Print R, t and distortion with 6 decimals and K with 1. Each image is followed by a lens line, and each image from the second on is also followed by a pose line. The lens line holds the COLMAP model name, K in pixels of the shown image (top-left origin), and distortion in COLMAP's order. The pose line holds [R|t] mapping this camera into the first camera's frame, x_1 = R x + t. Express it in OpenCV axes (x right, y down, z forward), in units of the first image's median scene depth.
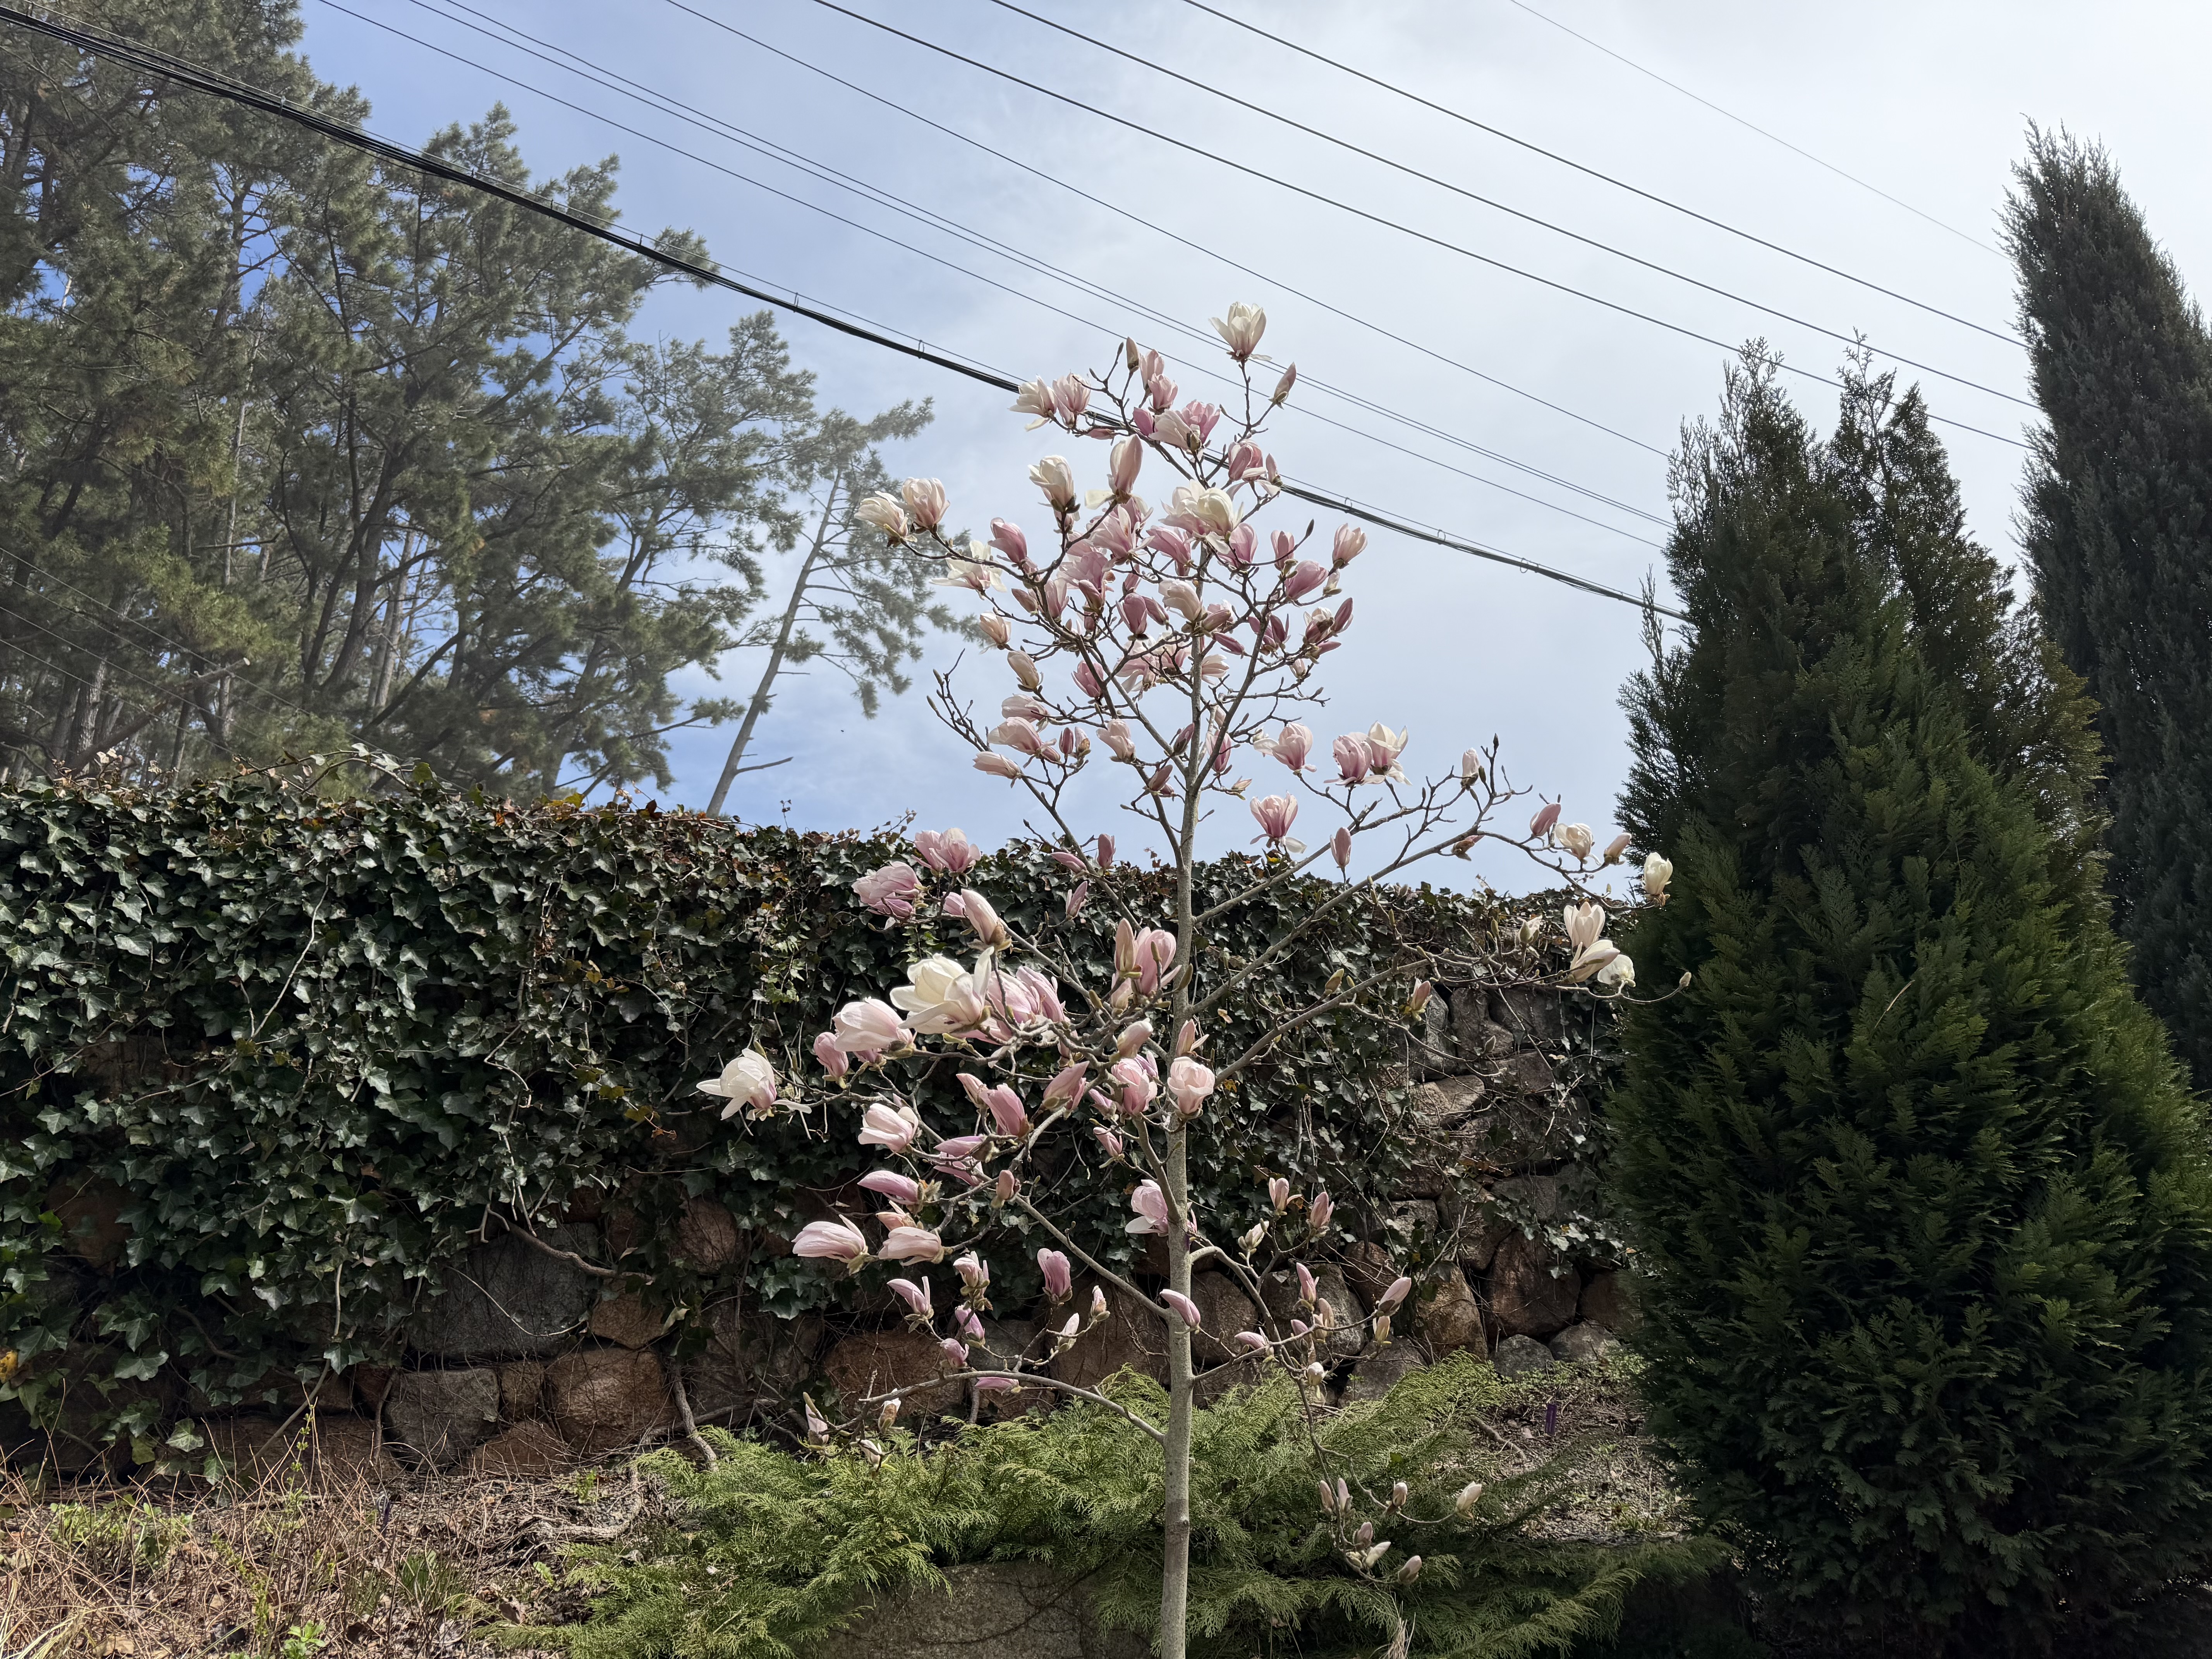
lens RADIAL K [[1598.4, 0, 1108.6], [0, 1598.4, 831.2], [0, 0, 1]] dist [-0.009119, -0.005681]
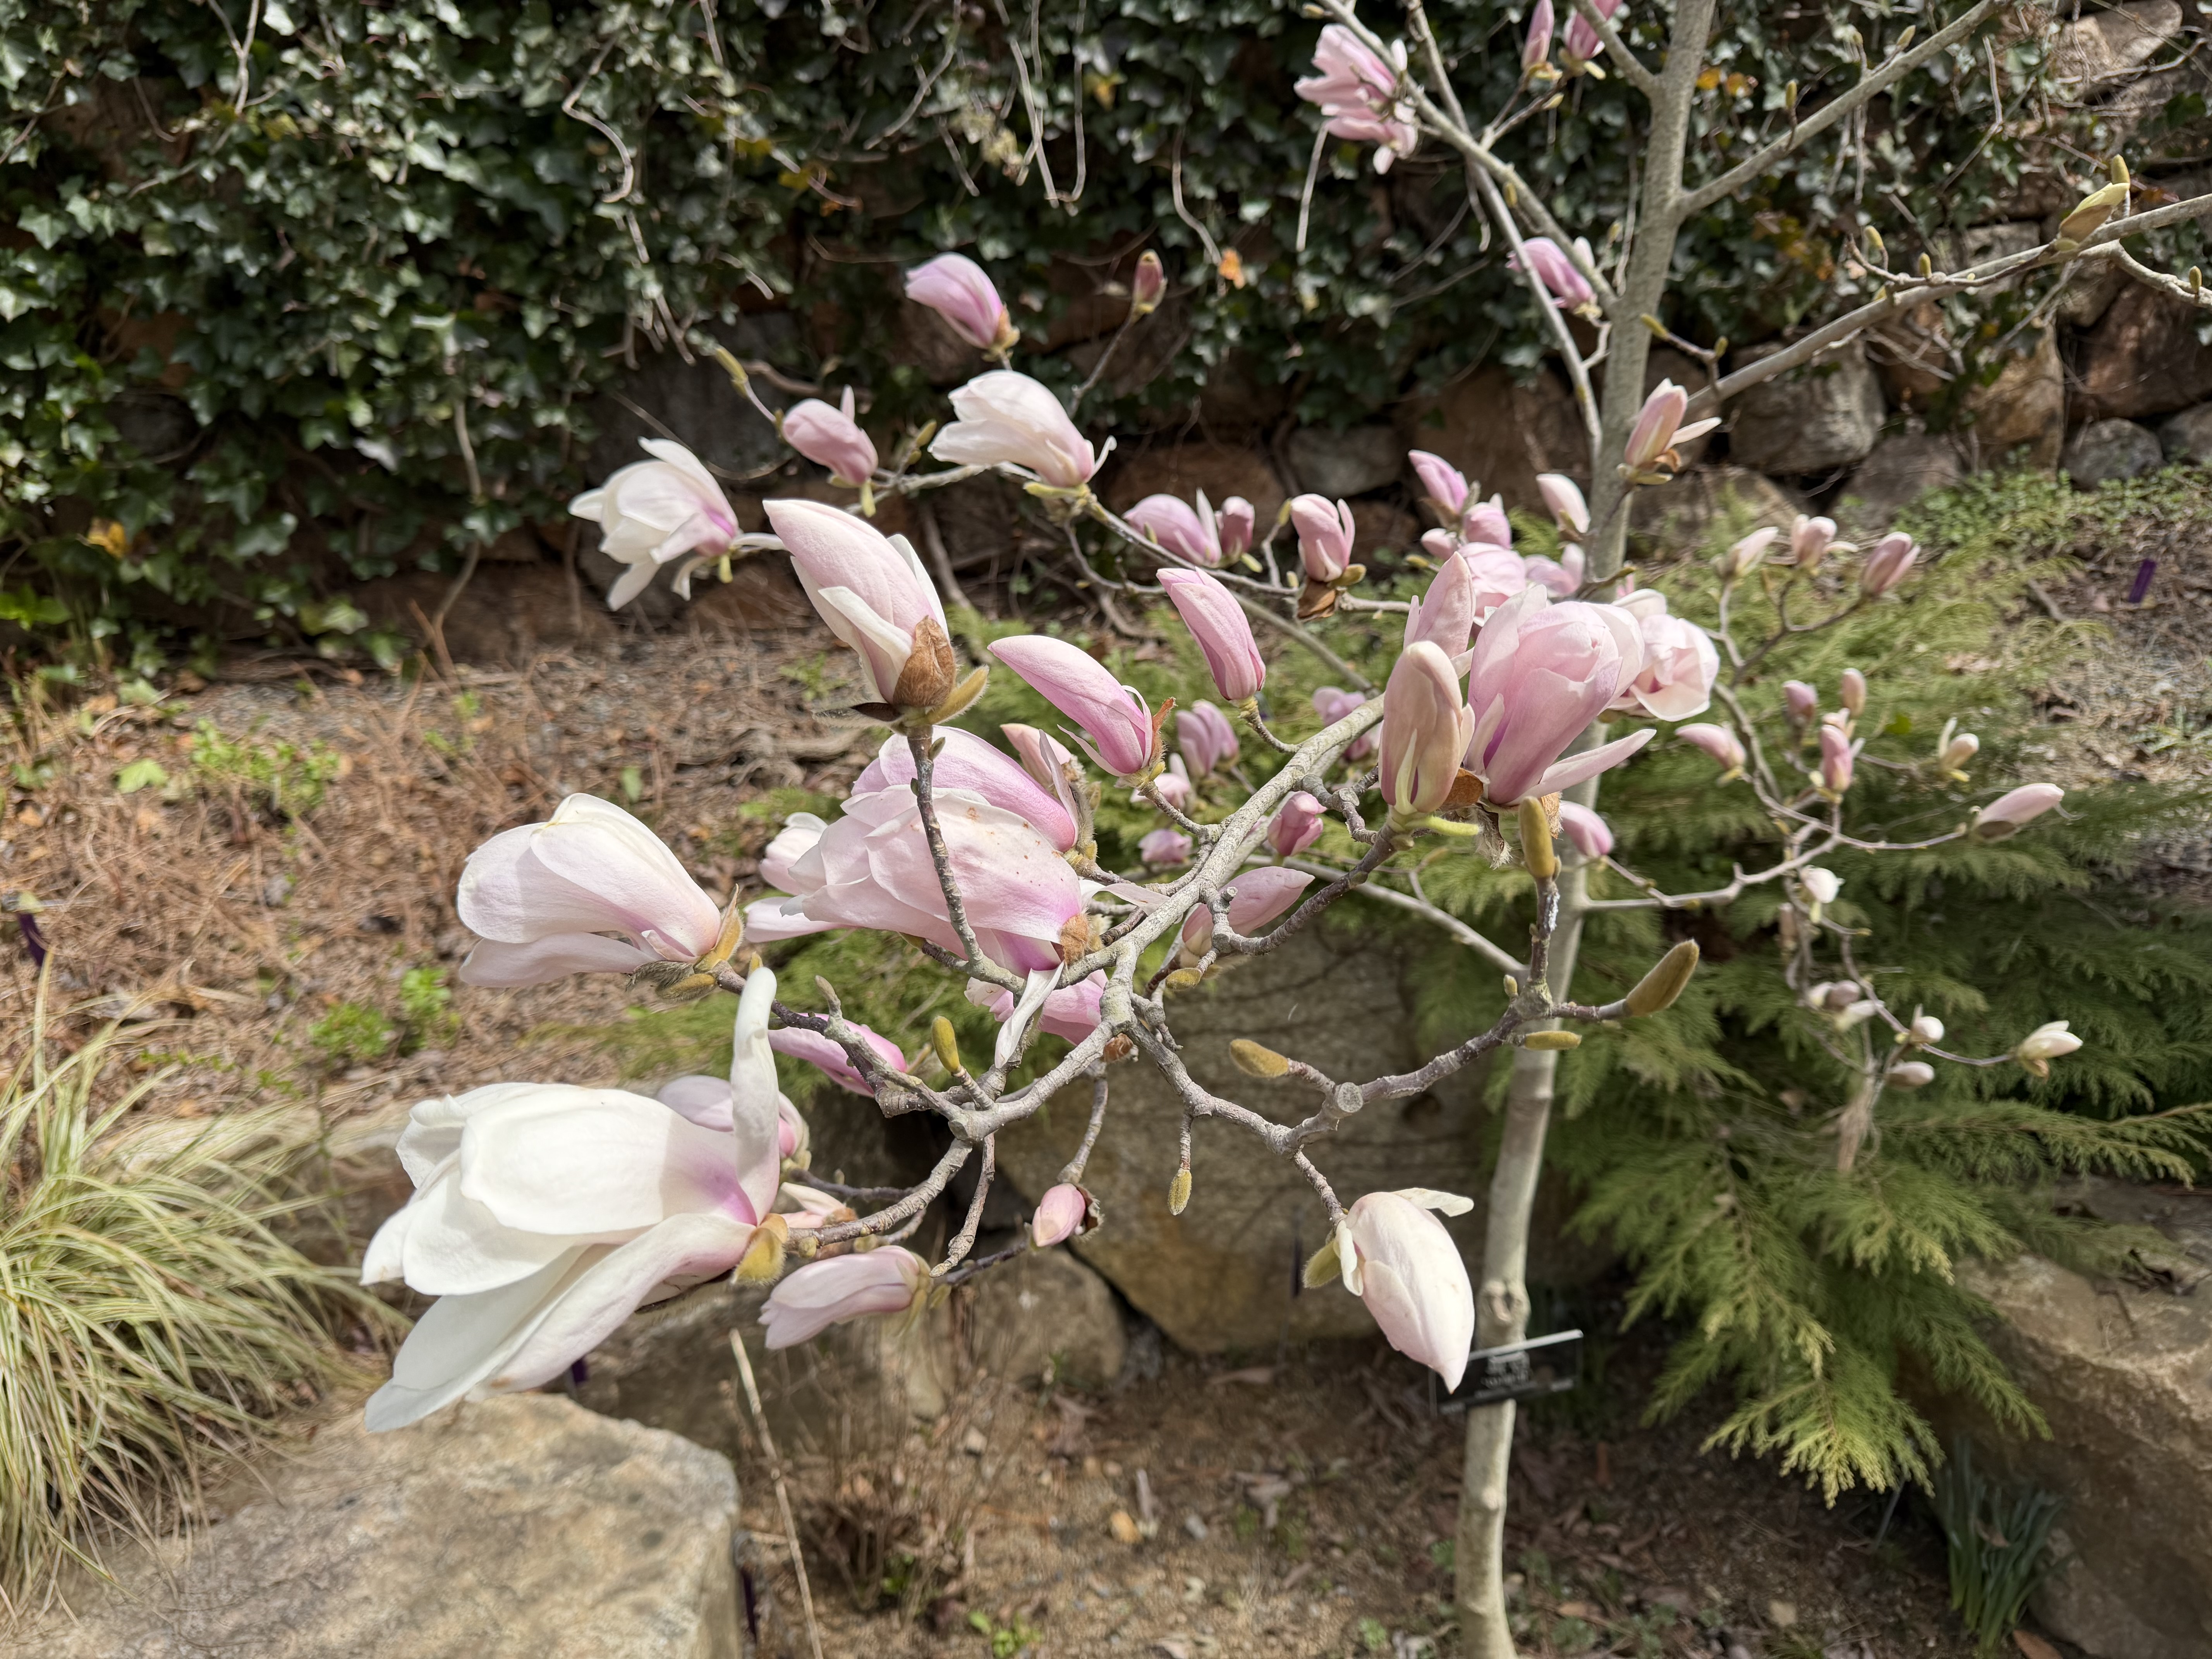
lens RADIAL K [[1598.4, 0, 1095.3], [0, 1598.4, 822.7], [0, 0, 1]] dist [-0.009119, -0.005681]
pose [[0.968707, 0.092490, -0.230332, 0.005618], [0.081629, 0.757646, 0.647541, -0.042866], [0.234401, -0.646079, 0.726387, 0.371011]]
